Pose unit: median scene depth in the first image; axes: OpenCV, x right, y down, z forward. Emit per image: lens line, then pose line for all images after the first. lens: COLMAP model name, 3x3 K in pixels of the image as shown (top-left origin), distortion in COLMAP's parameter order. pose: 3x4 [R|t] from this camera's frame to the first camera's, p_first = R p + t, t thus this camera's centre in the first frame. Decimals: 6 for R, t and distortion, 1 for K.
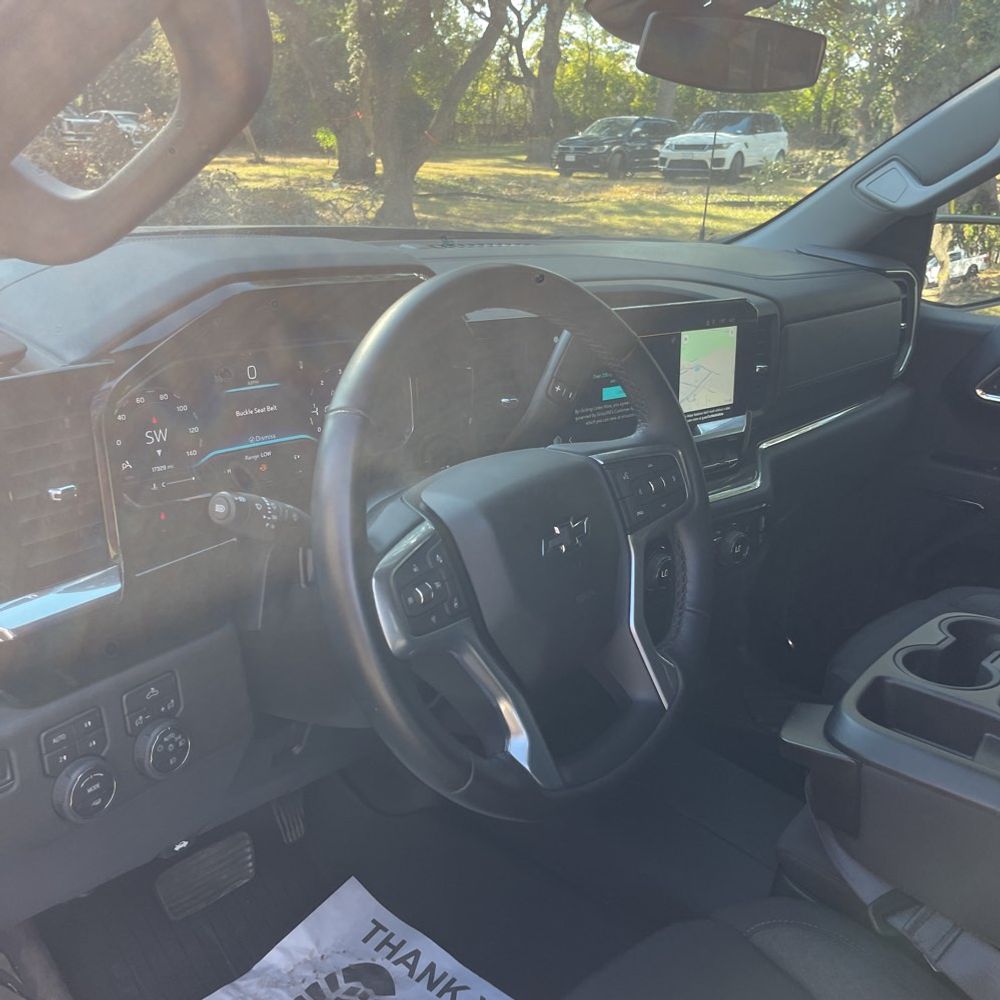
lens RADIAL K [[1013.7, 0, 500.7], [0, 1013.7, 517.2], [0, 0, 1]] dist [0.021460, 0.000000]
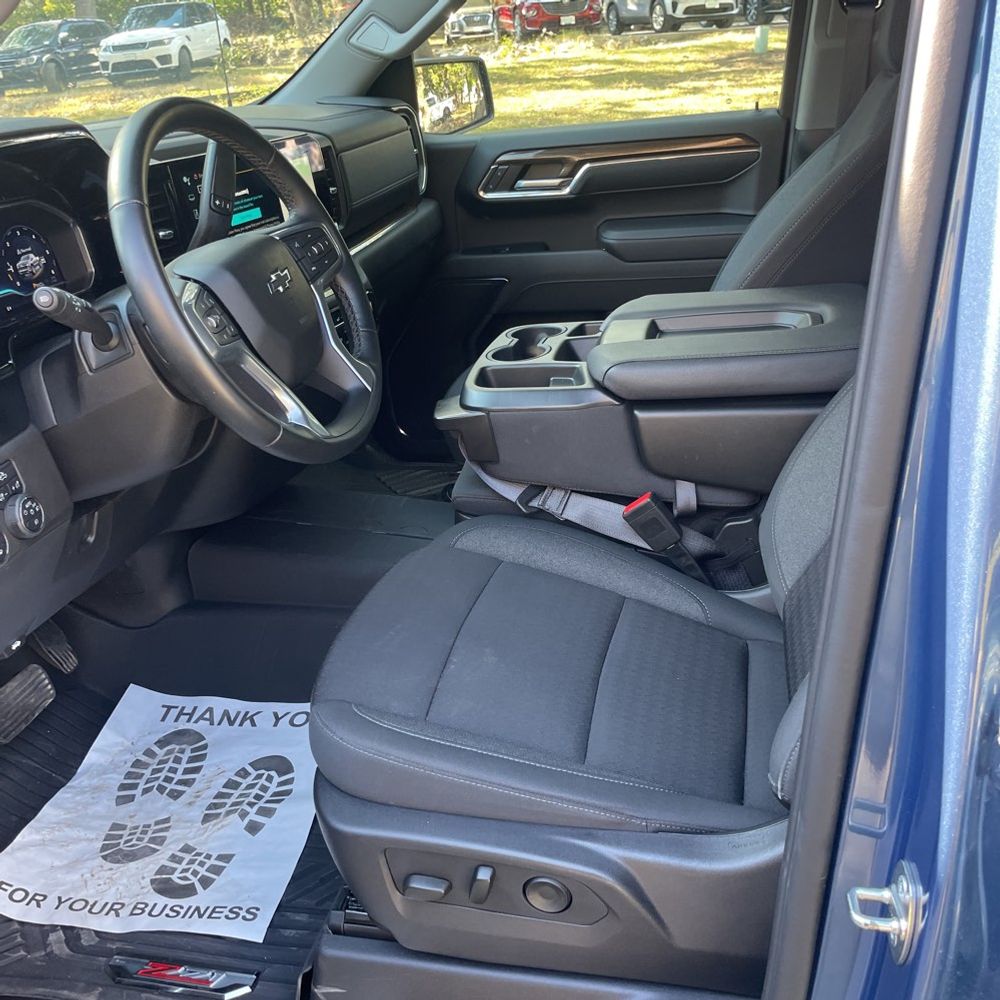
lens RADIAL K [[1013.7, 0, 507.0], [0, 1013.7, 512.2], [0, 0, 1]] dist [0.021460, 0.000000]
pose [[0.870575, -0.300703, 0.389456, -0.083843], [0.265842, 0.953507, 0.141959, 0.056067], [-0.414037, -0.020052, 0.910039, -0.130338]]
